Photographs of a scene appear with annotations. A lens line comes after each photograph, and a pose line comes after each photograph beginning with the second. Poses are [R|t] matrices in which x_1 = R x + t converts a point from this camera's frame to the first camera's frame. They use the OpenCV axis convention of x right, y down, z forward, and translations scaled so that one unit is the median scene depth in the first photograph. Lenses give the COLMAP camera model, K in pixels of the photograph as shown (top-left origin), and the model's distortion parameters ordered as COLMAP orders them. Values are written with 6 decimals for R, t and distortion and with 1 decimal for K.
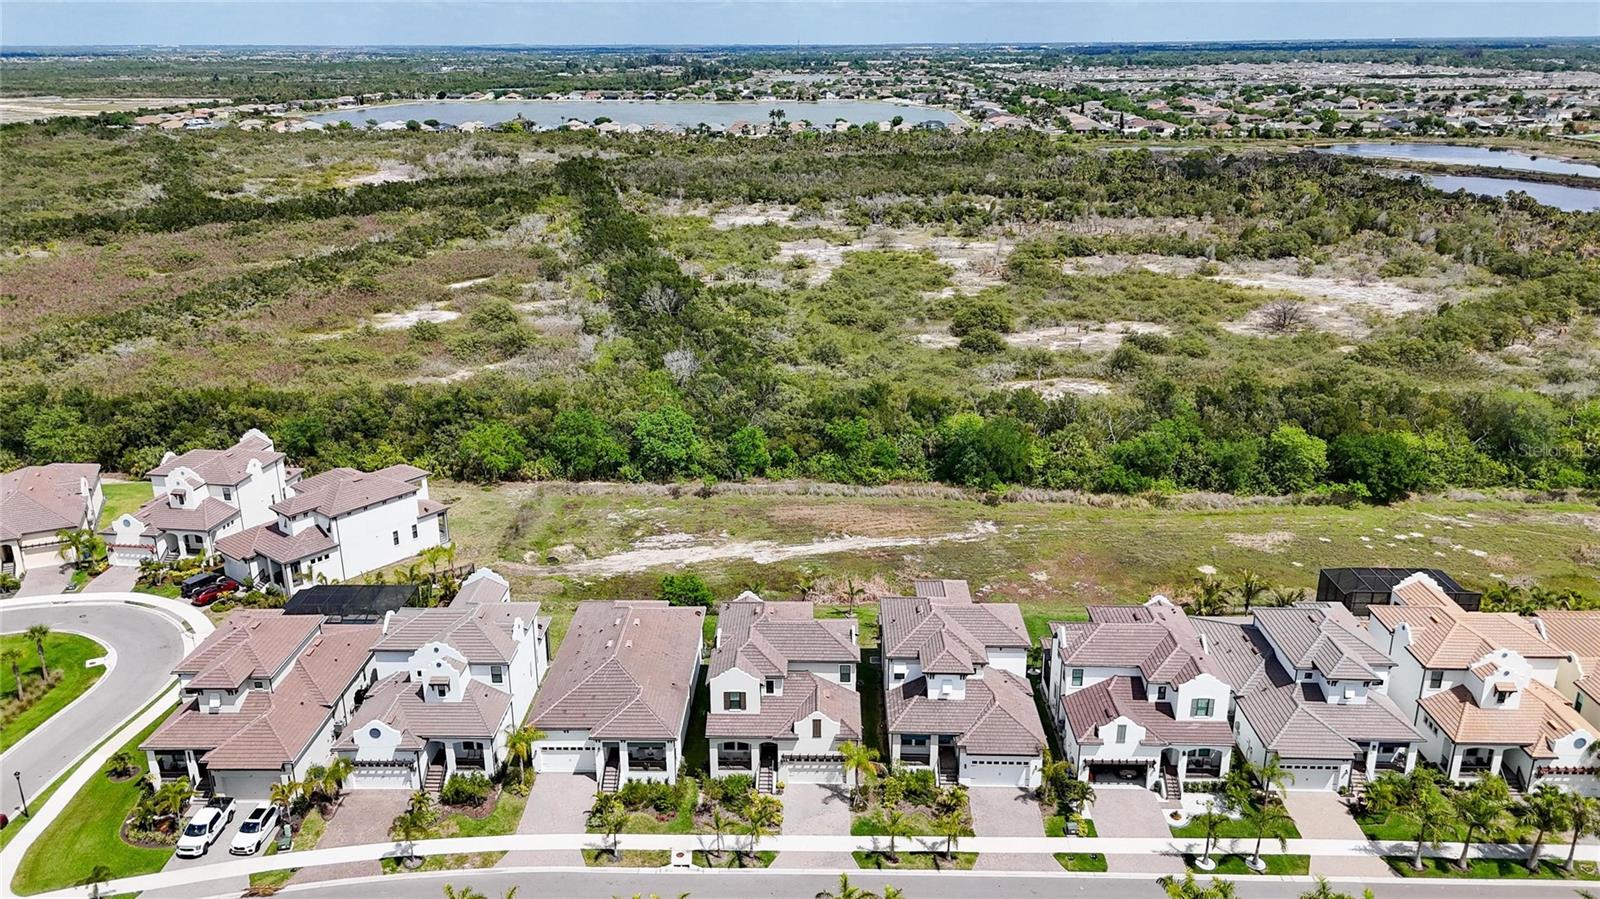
lens RADIAL K [[1175.6, 0, 797.7], [0, 1175.6, 448.6], [0, 0, 1]] dist [0.084278, -0.088267]
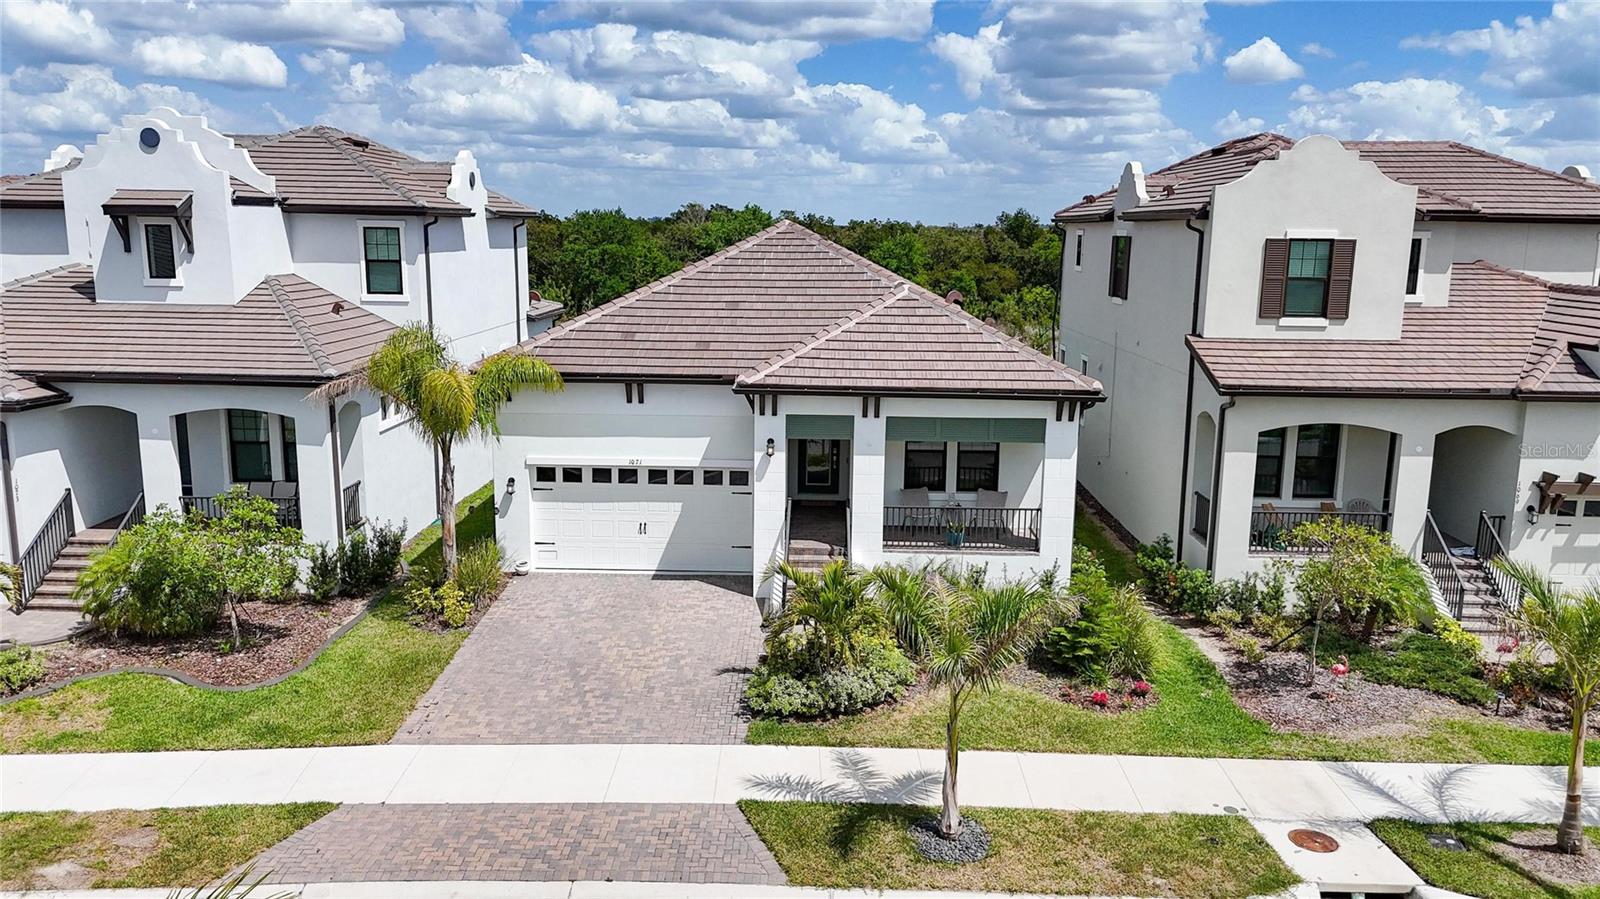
lens RADIAL K [[1178.9, 0, 797.3], [0, 1178.9, 448.8], [0, 0, 1]] dist [0.058407, -0.037042]
pose [[0.999825, 0.015966, 0.009755, -0.106199], [-0.014390, 0.989398, -0.144515, 0.186689], [-0.011959, 0.144350, 0.989454, 0.490177]]
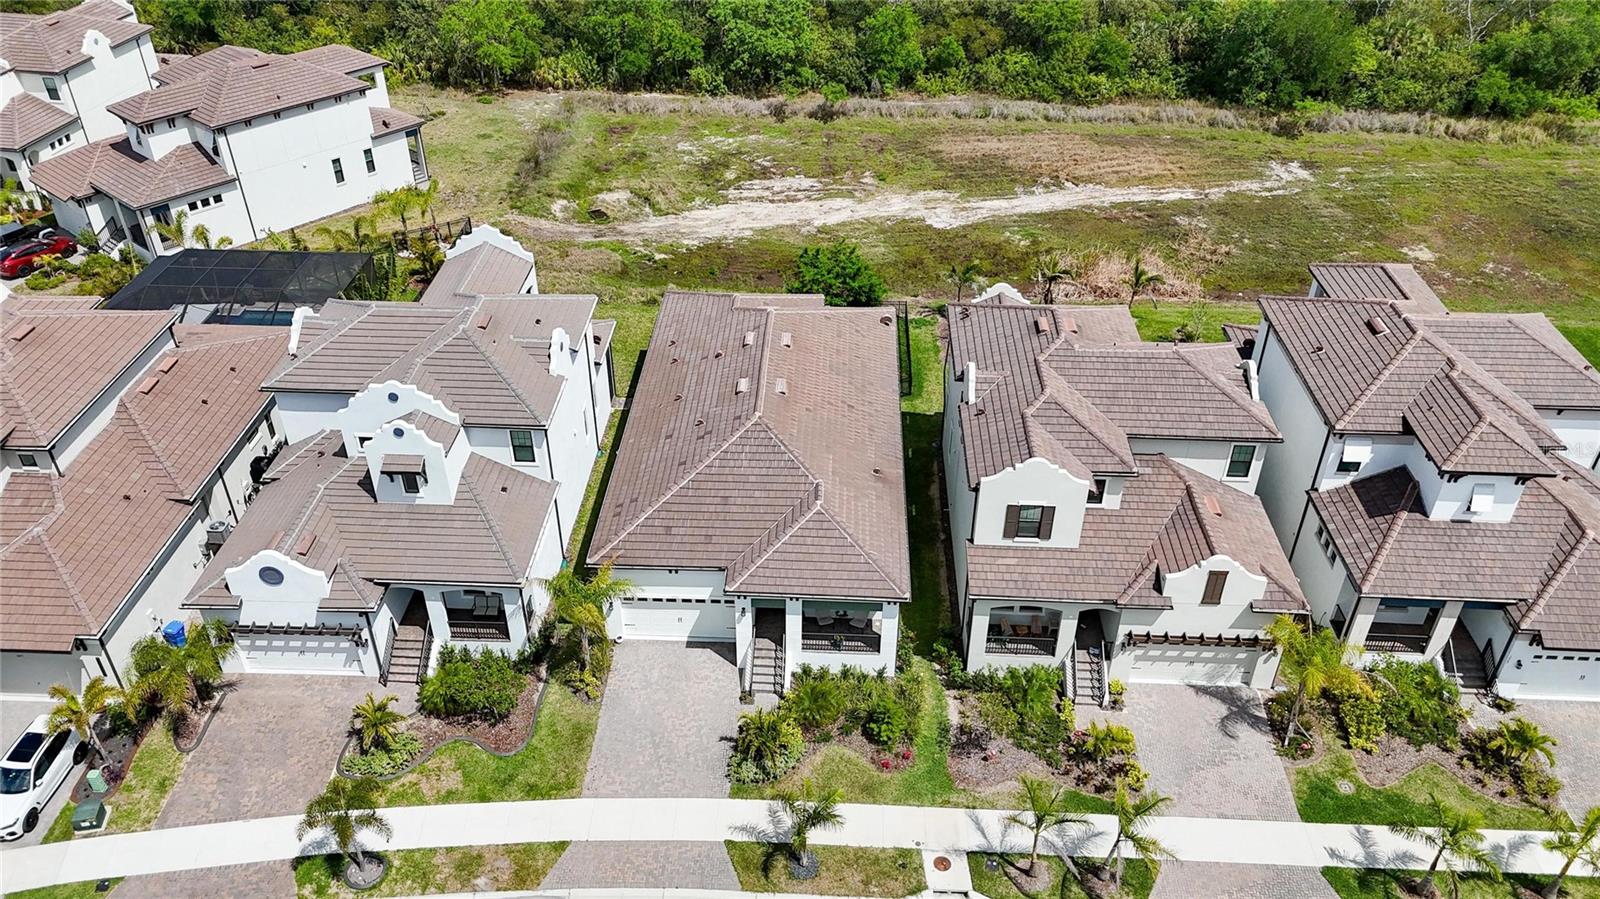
lens RADIAL K [[1175.6, 0, 797.7], [0, 1175.6, 448.6], [0, 0, 1]] dist [0.084278, -0.088267]
pose [[0.999799, 0.018032, -0.008773, -0.092061], [-0.014862, 0.960027, 0.279513, 0.036040], [0.013463, -0.279327, 0.960102, 0.360601]]
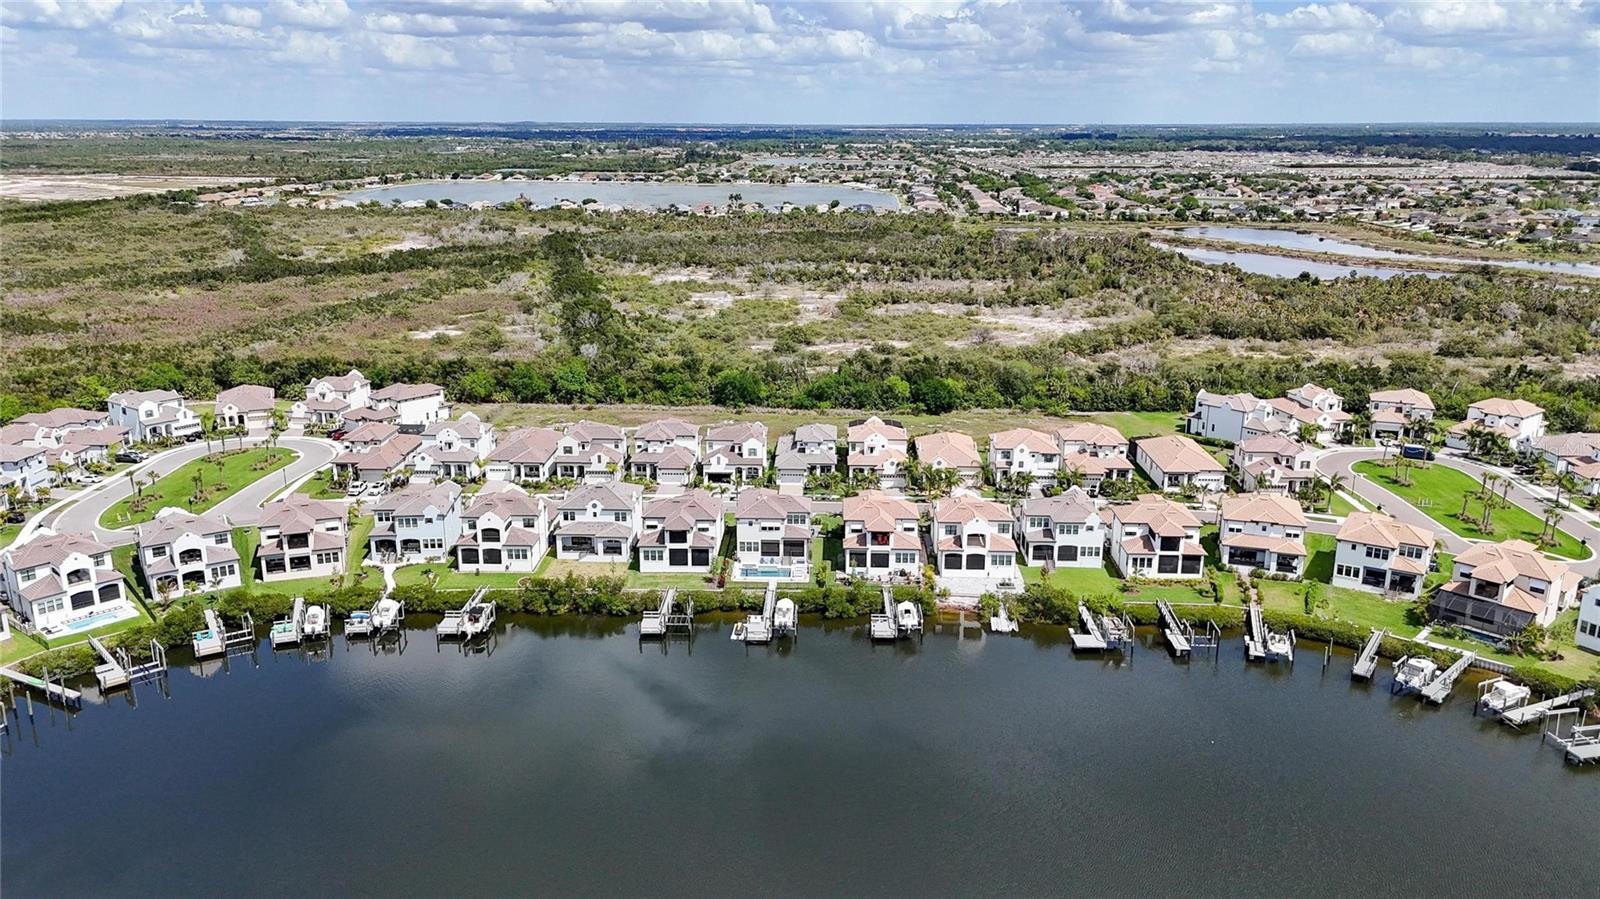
lens RADIAL K [[1175.6, 0, 797.7], [0, 1175.6, 448.6], [0, 0, 1]] dist [0.084278, -0.088267]
pose [[0.999948, 0.009341, -0.004039, 0.287030], [-0.009567, 0.998156, -0.059949, 0.230382], [0.003472, 0.059984, 0.998193, -0.962779]]
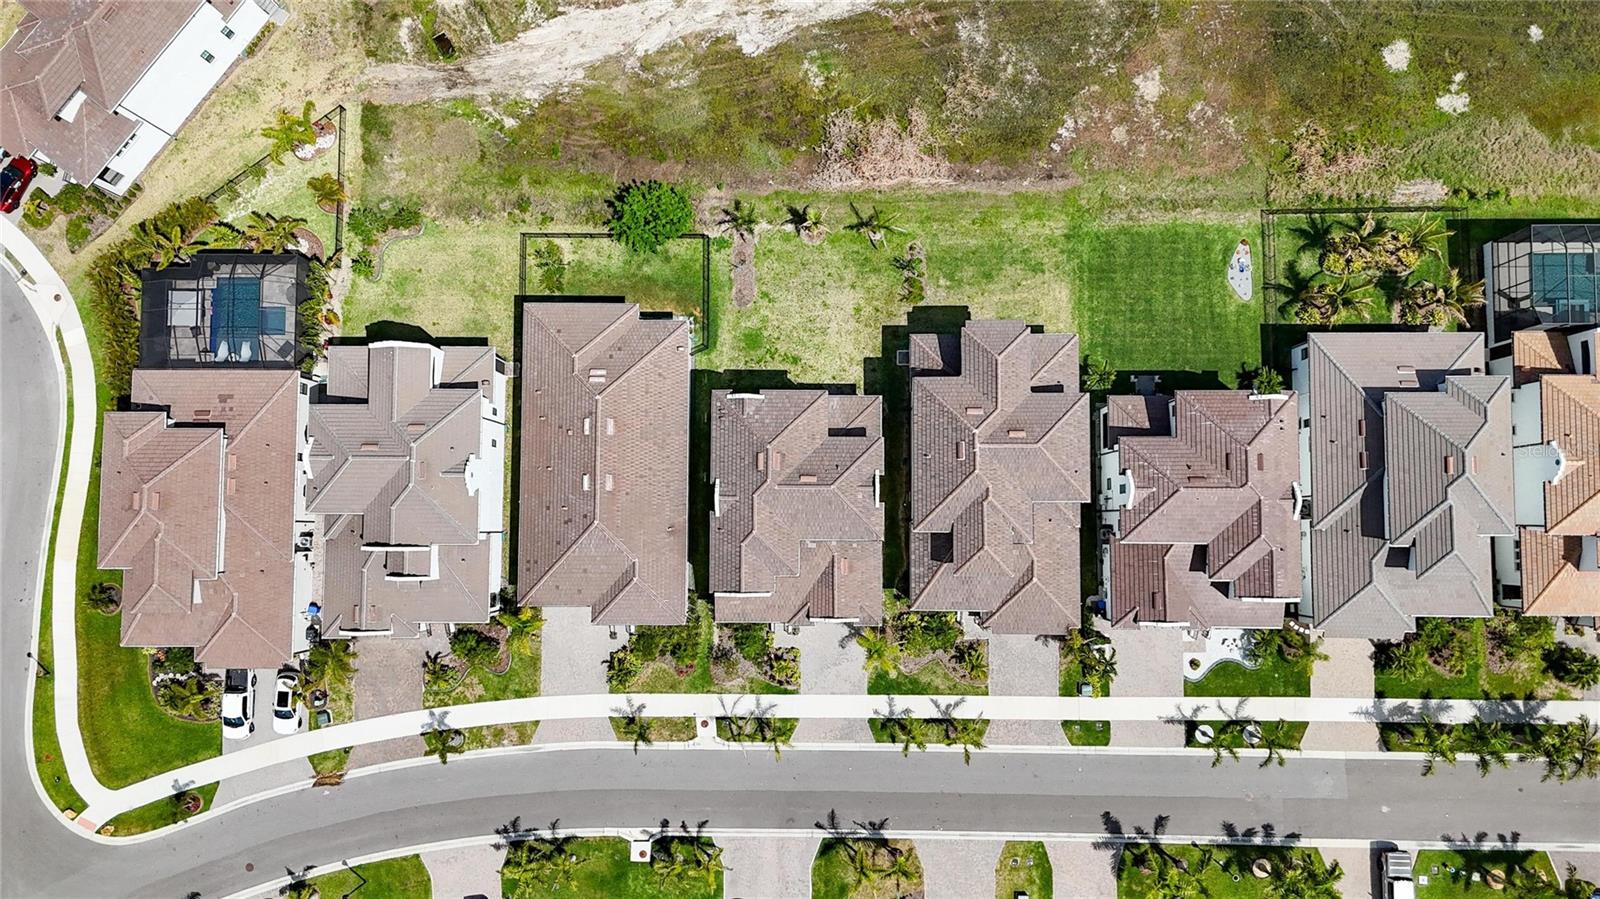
lens RADIAL K [[1175.6, 0, 797.7], [0, 1175.6, 448.6], [0, 0, 1]] dist [0.084278, -0.088267]
pose [[0.999579, -0.023113, -0.017561, 0.004430], [0.025152, 0.387668, 0.921456, -0.427181], [-0.014490, -0.921509, 0.388086, 0.489269]]
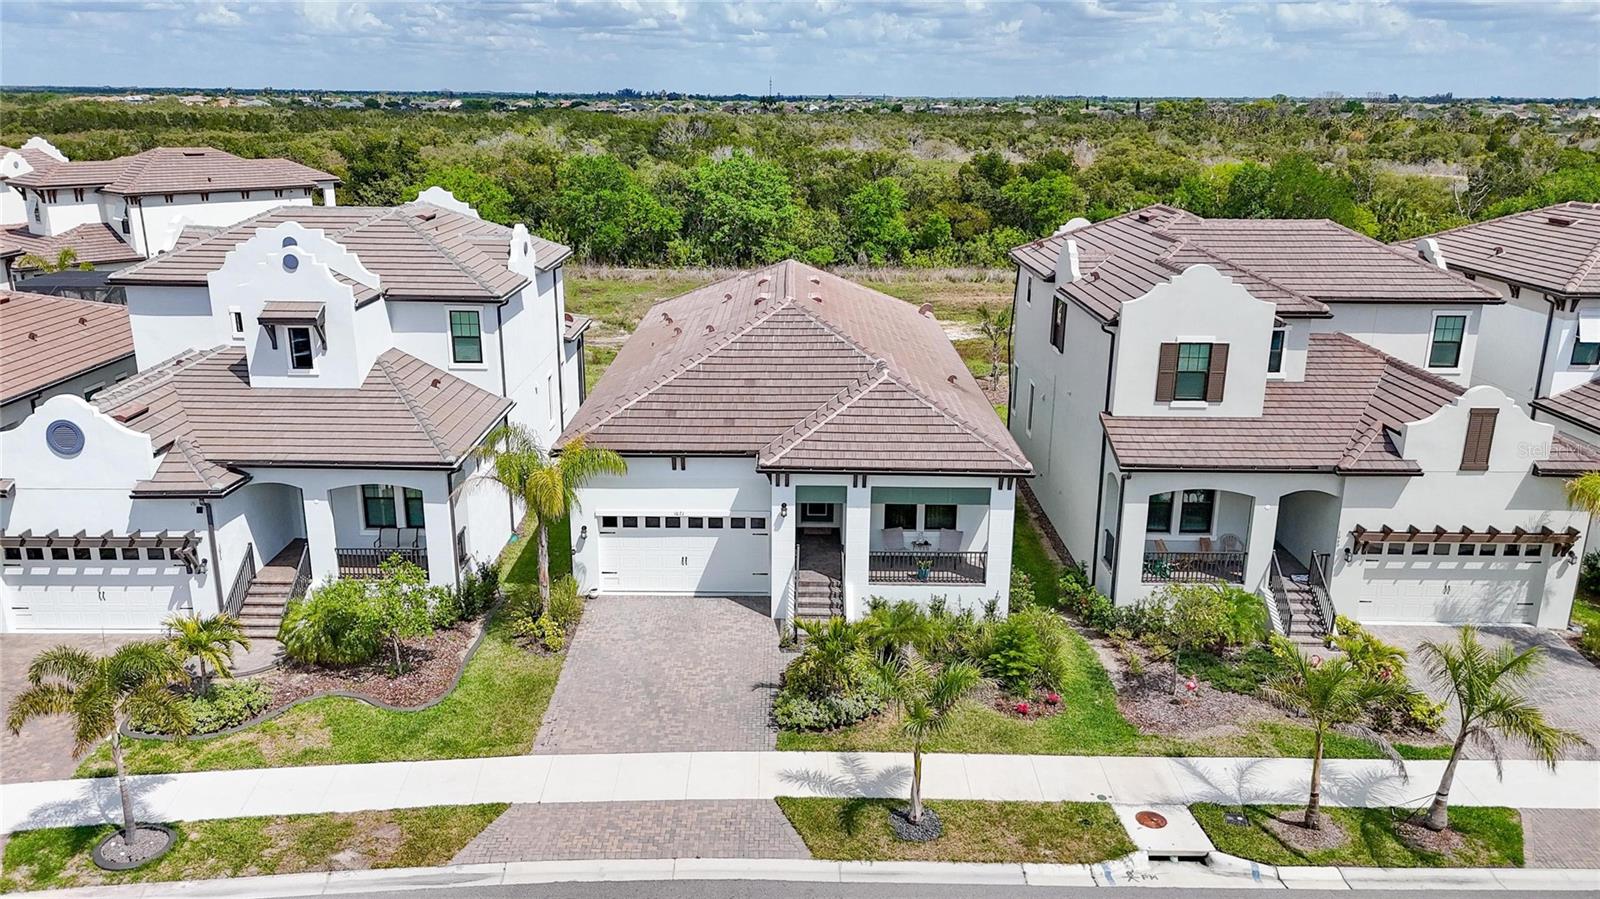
lens RADIAL K [[1175.6, 0, 797.7], [0, 1175.6, 448.6], [0, 0, 1]] dist [0.084278, -0.088267]
pose [[0.999521, 0.006011, 0.030357, -0.112226], [-0.004725, 0.999095, -0.042276, 0.161809], [-0.030584, 0.042113, 0.998645, 0.437315]]
